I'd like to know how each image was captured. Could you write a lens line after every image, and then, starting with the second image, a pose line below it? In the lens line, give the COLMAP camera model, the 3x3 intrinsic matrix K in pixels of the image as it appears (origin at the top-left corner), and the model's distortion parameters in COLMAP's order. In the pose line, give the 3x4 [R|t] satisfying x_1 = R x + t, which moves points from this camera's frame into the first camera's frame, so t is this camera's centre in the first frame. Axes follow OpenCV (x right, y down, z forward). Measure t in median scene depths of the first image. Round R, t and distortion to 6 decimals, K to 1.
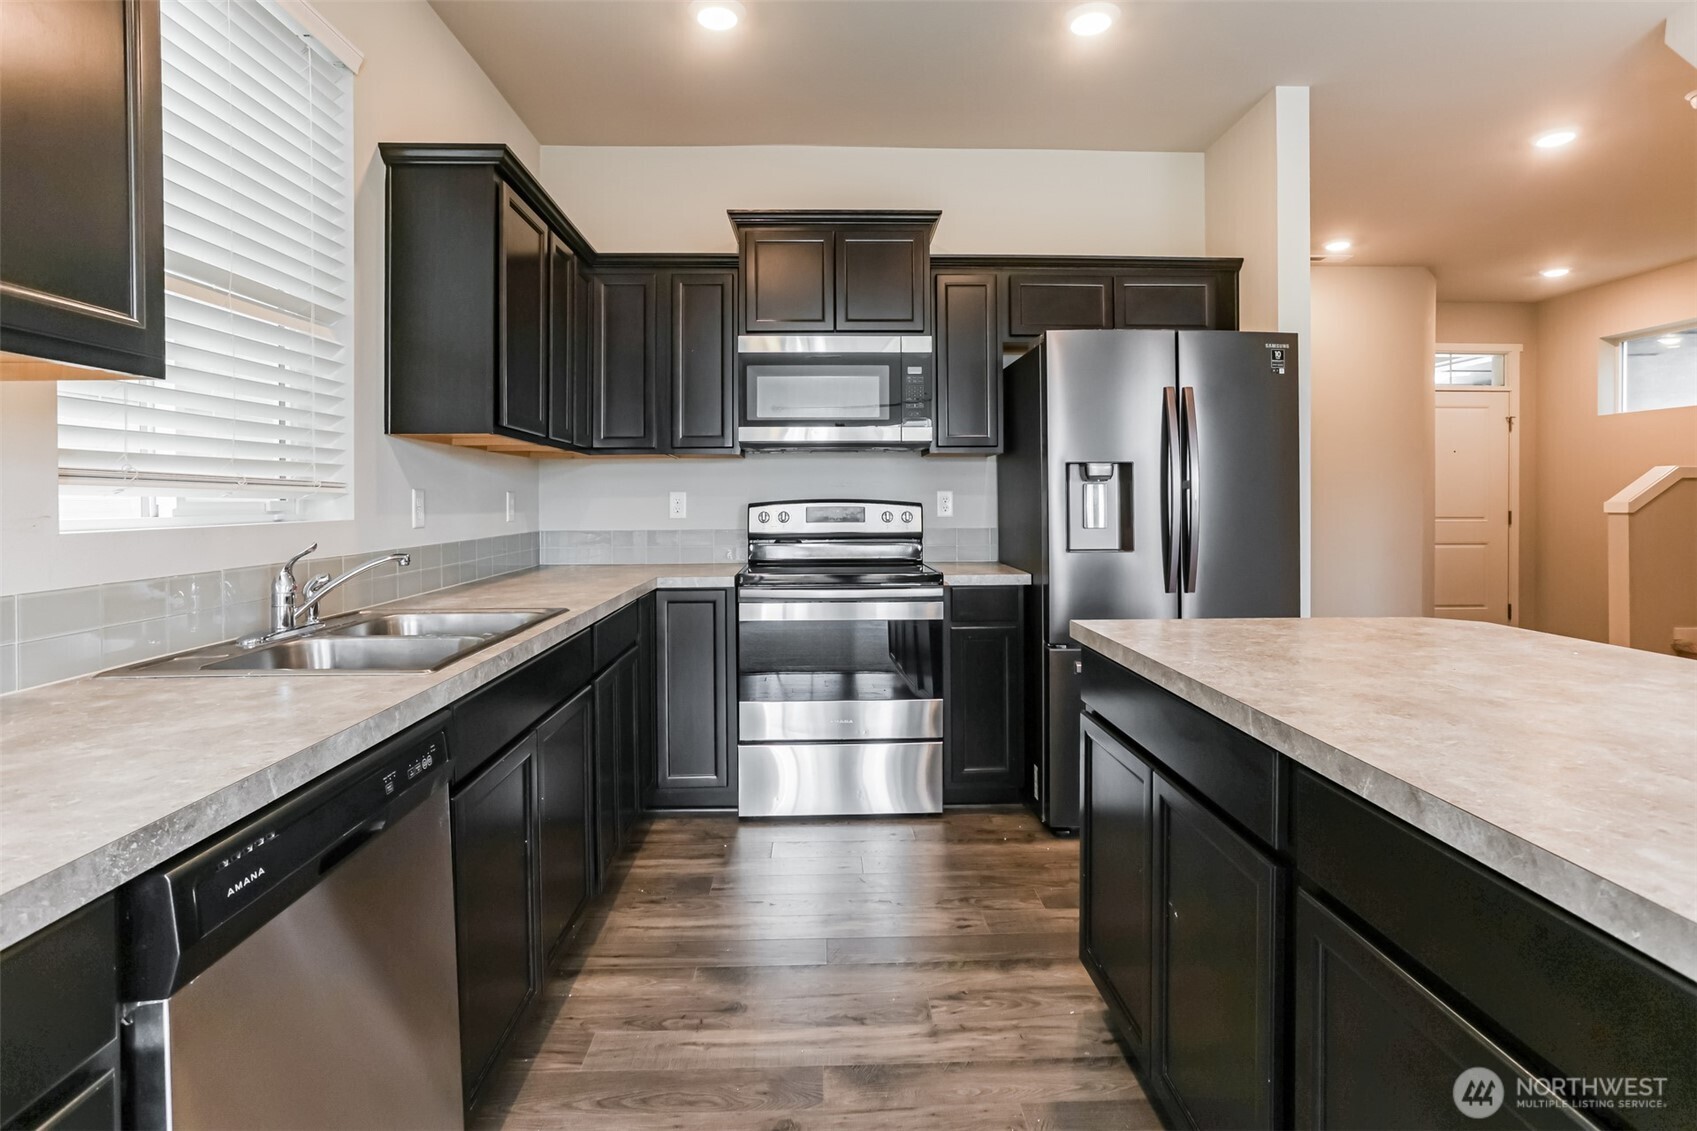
lens RADIAL K [[903.7, 0, 850.4], [0, 903.7, 464.1], [0, 0, 1]] dist [-0.001028, -0.000086]
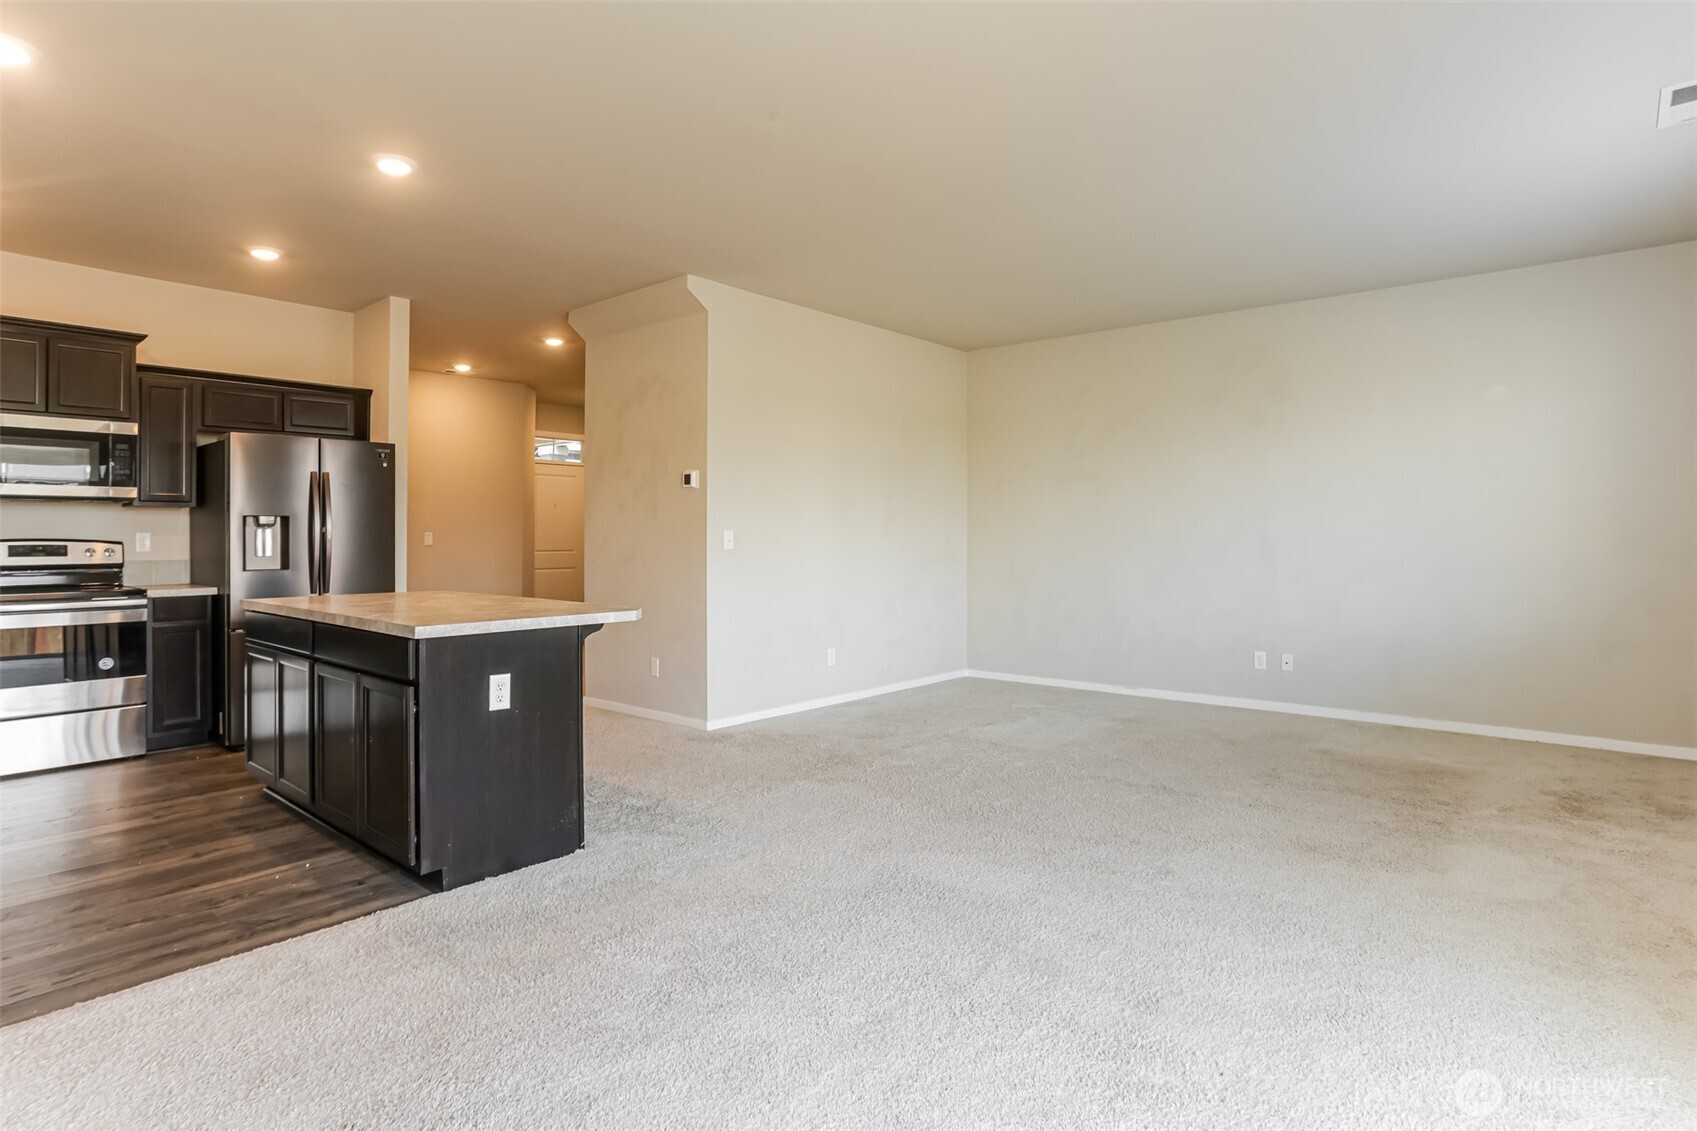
lens RADIAL K [[916.0, 0, 853.7], [0, 916.0, 531.1], [0, 0, 1]] dist [-0.026135, 0.000589]
pose [[0.690873, 0.002586, 0.722971, -0.158096], [-0.025190, 0.999473, 0.020497, -0.030647], [-0.722537, -0.032372, 0.690574, -0.808100]]
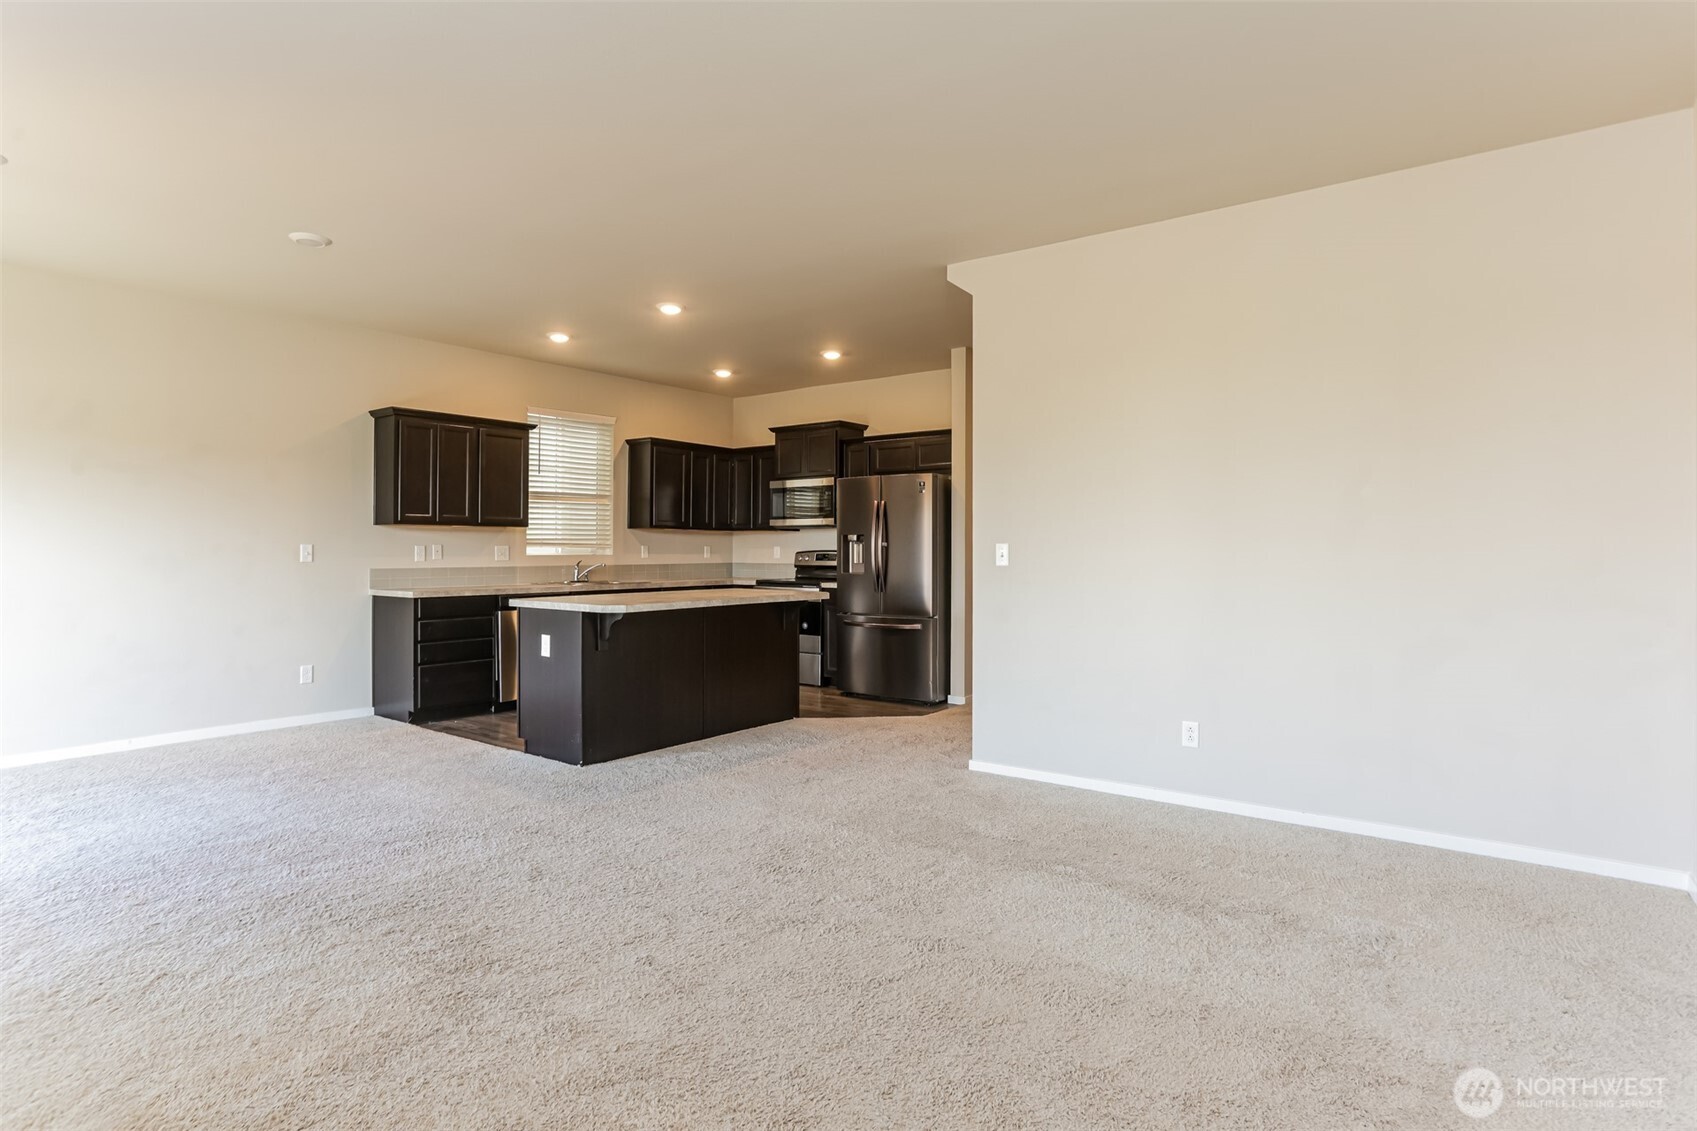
lens RADIAL K [[916.0, 0, 853.7], [0, 916.0, 531.1], [0, 0, 1]] dist [-0.026135, 0.000589]
pose [[0.758520, -0.008755, -0.651592, 1.673947], [0.020093, 0.999749, 0.009957, -0.031080], [0.651340, -0.020644, 0.758505, -0.718421]]
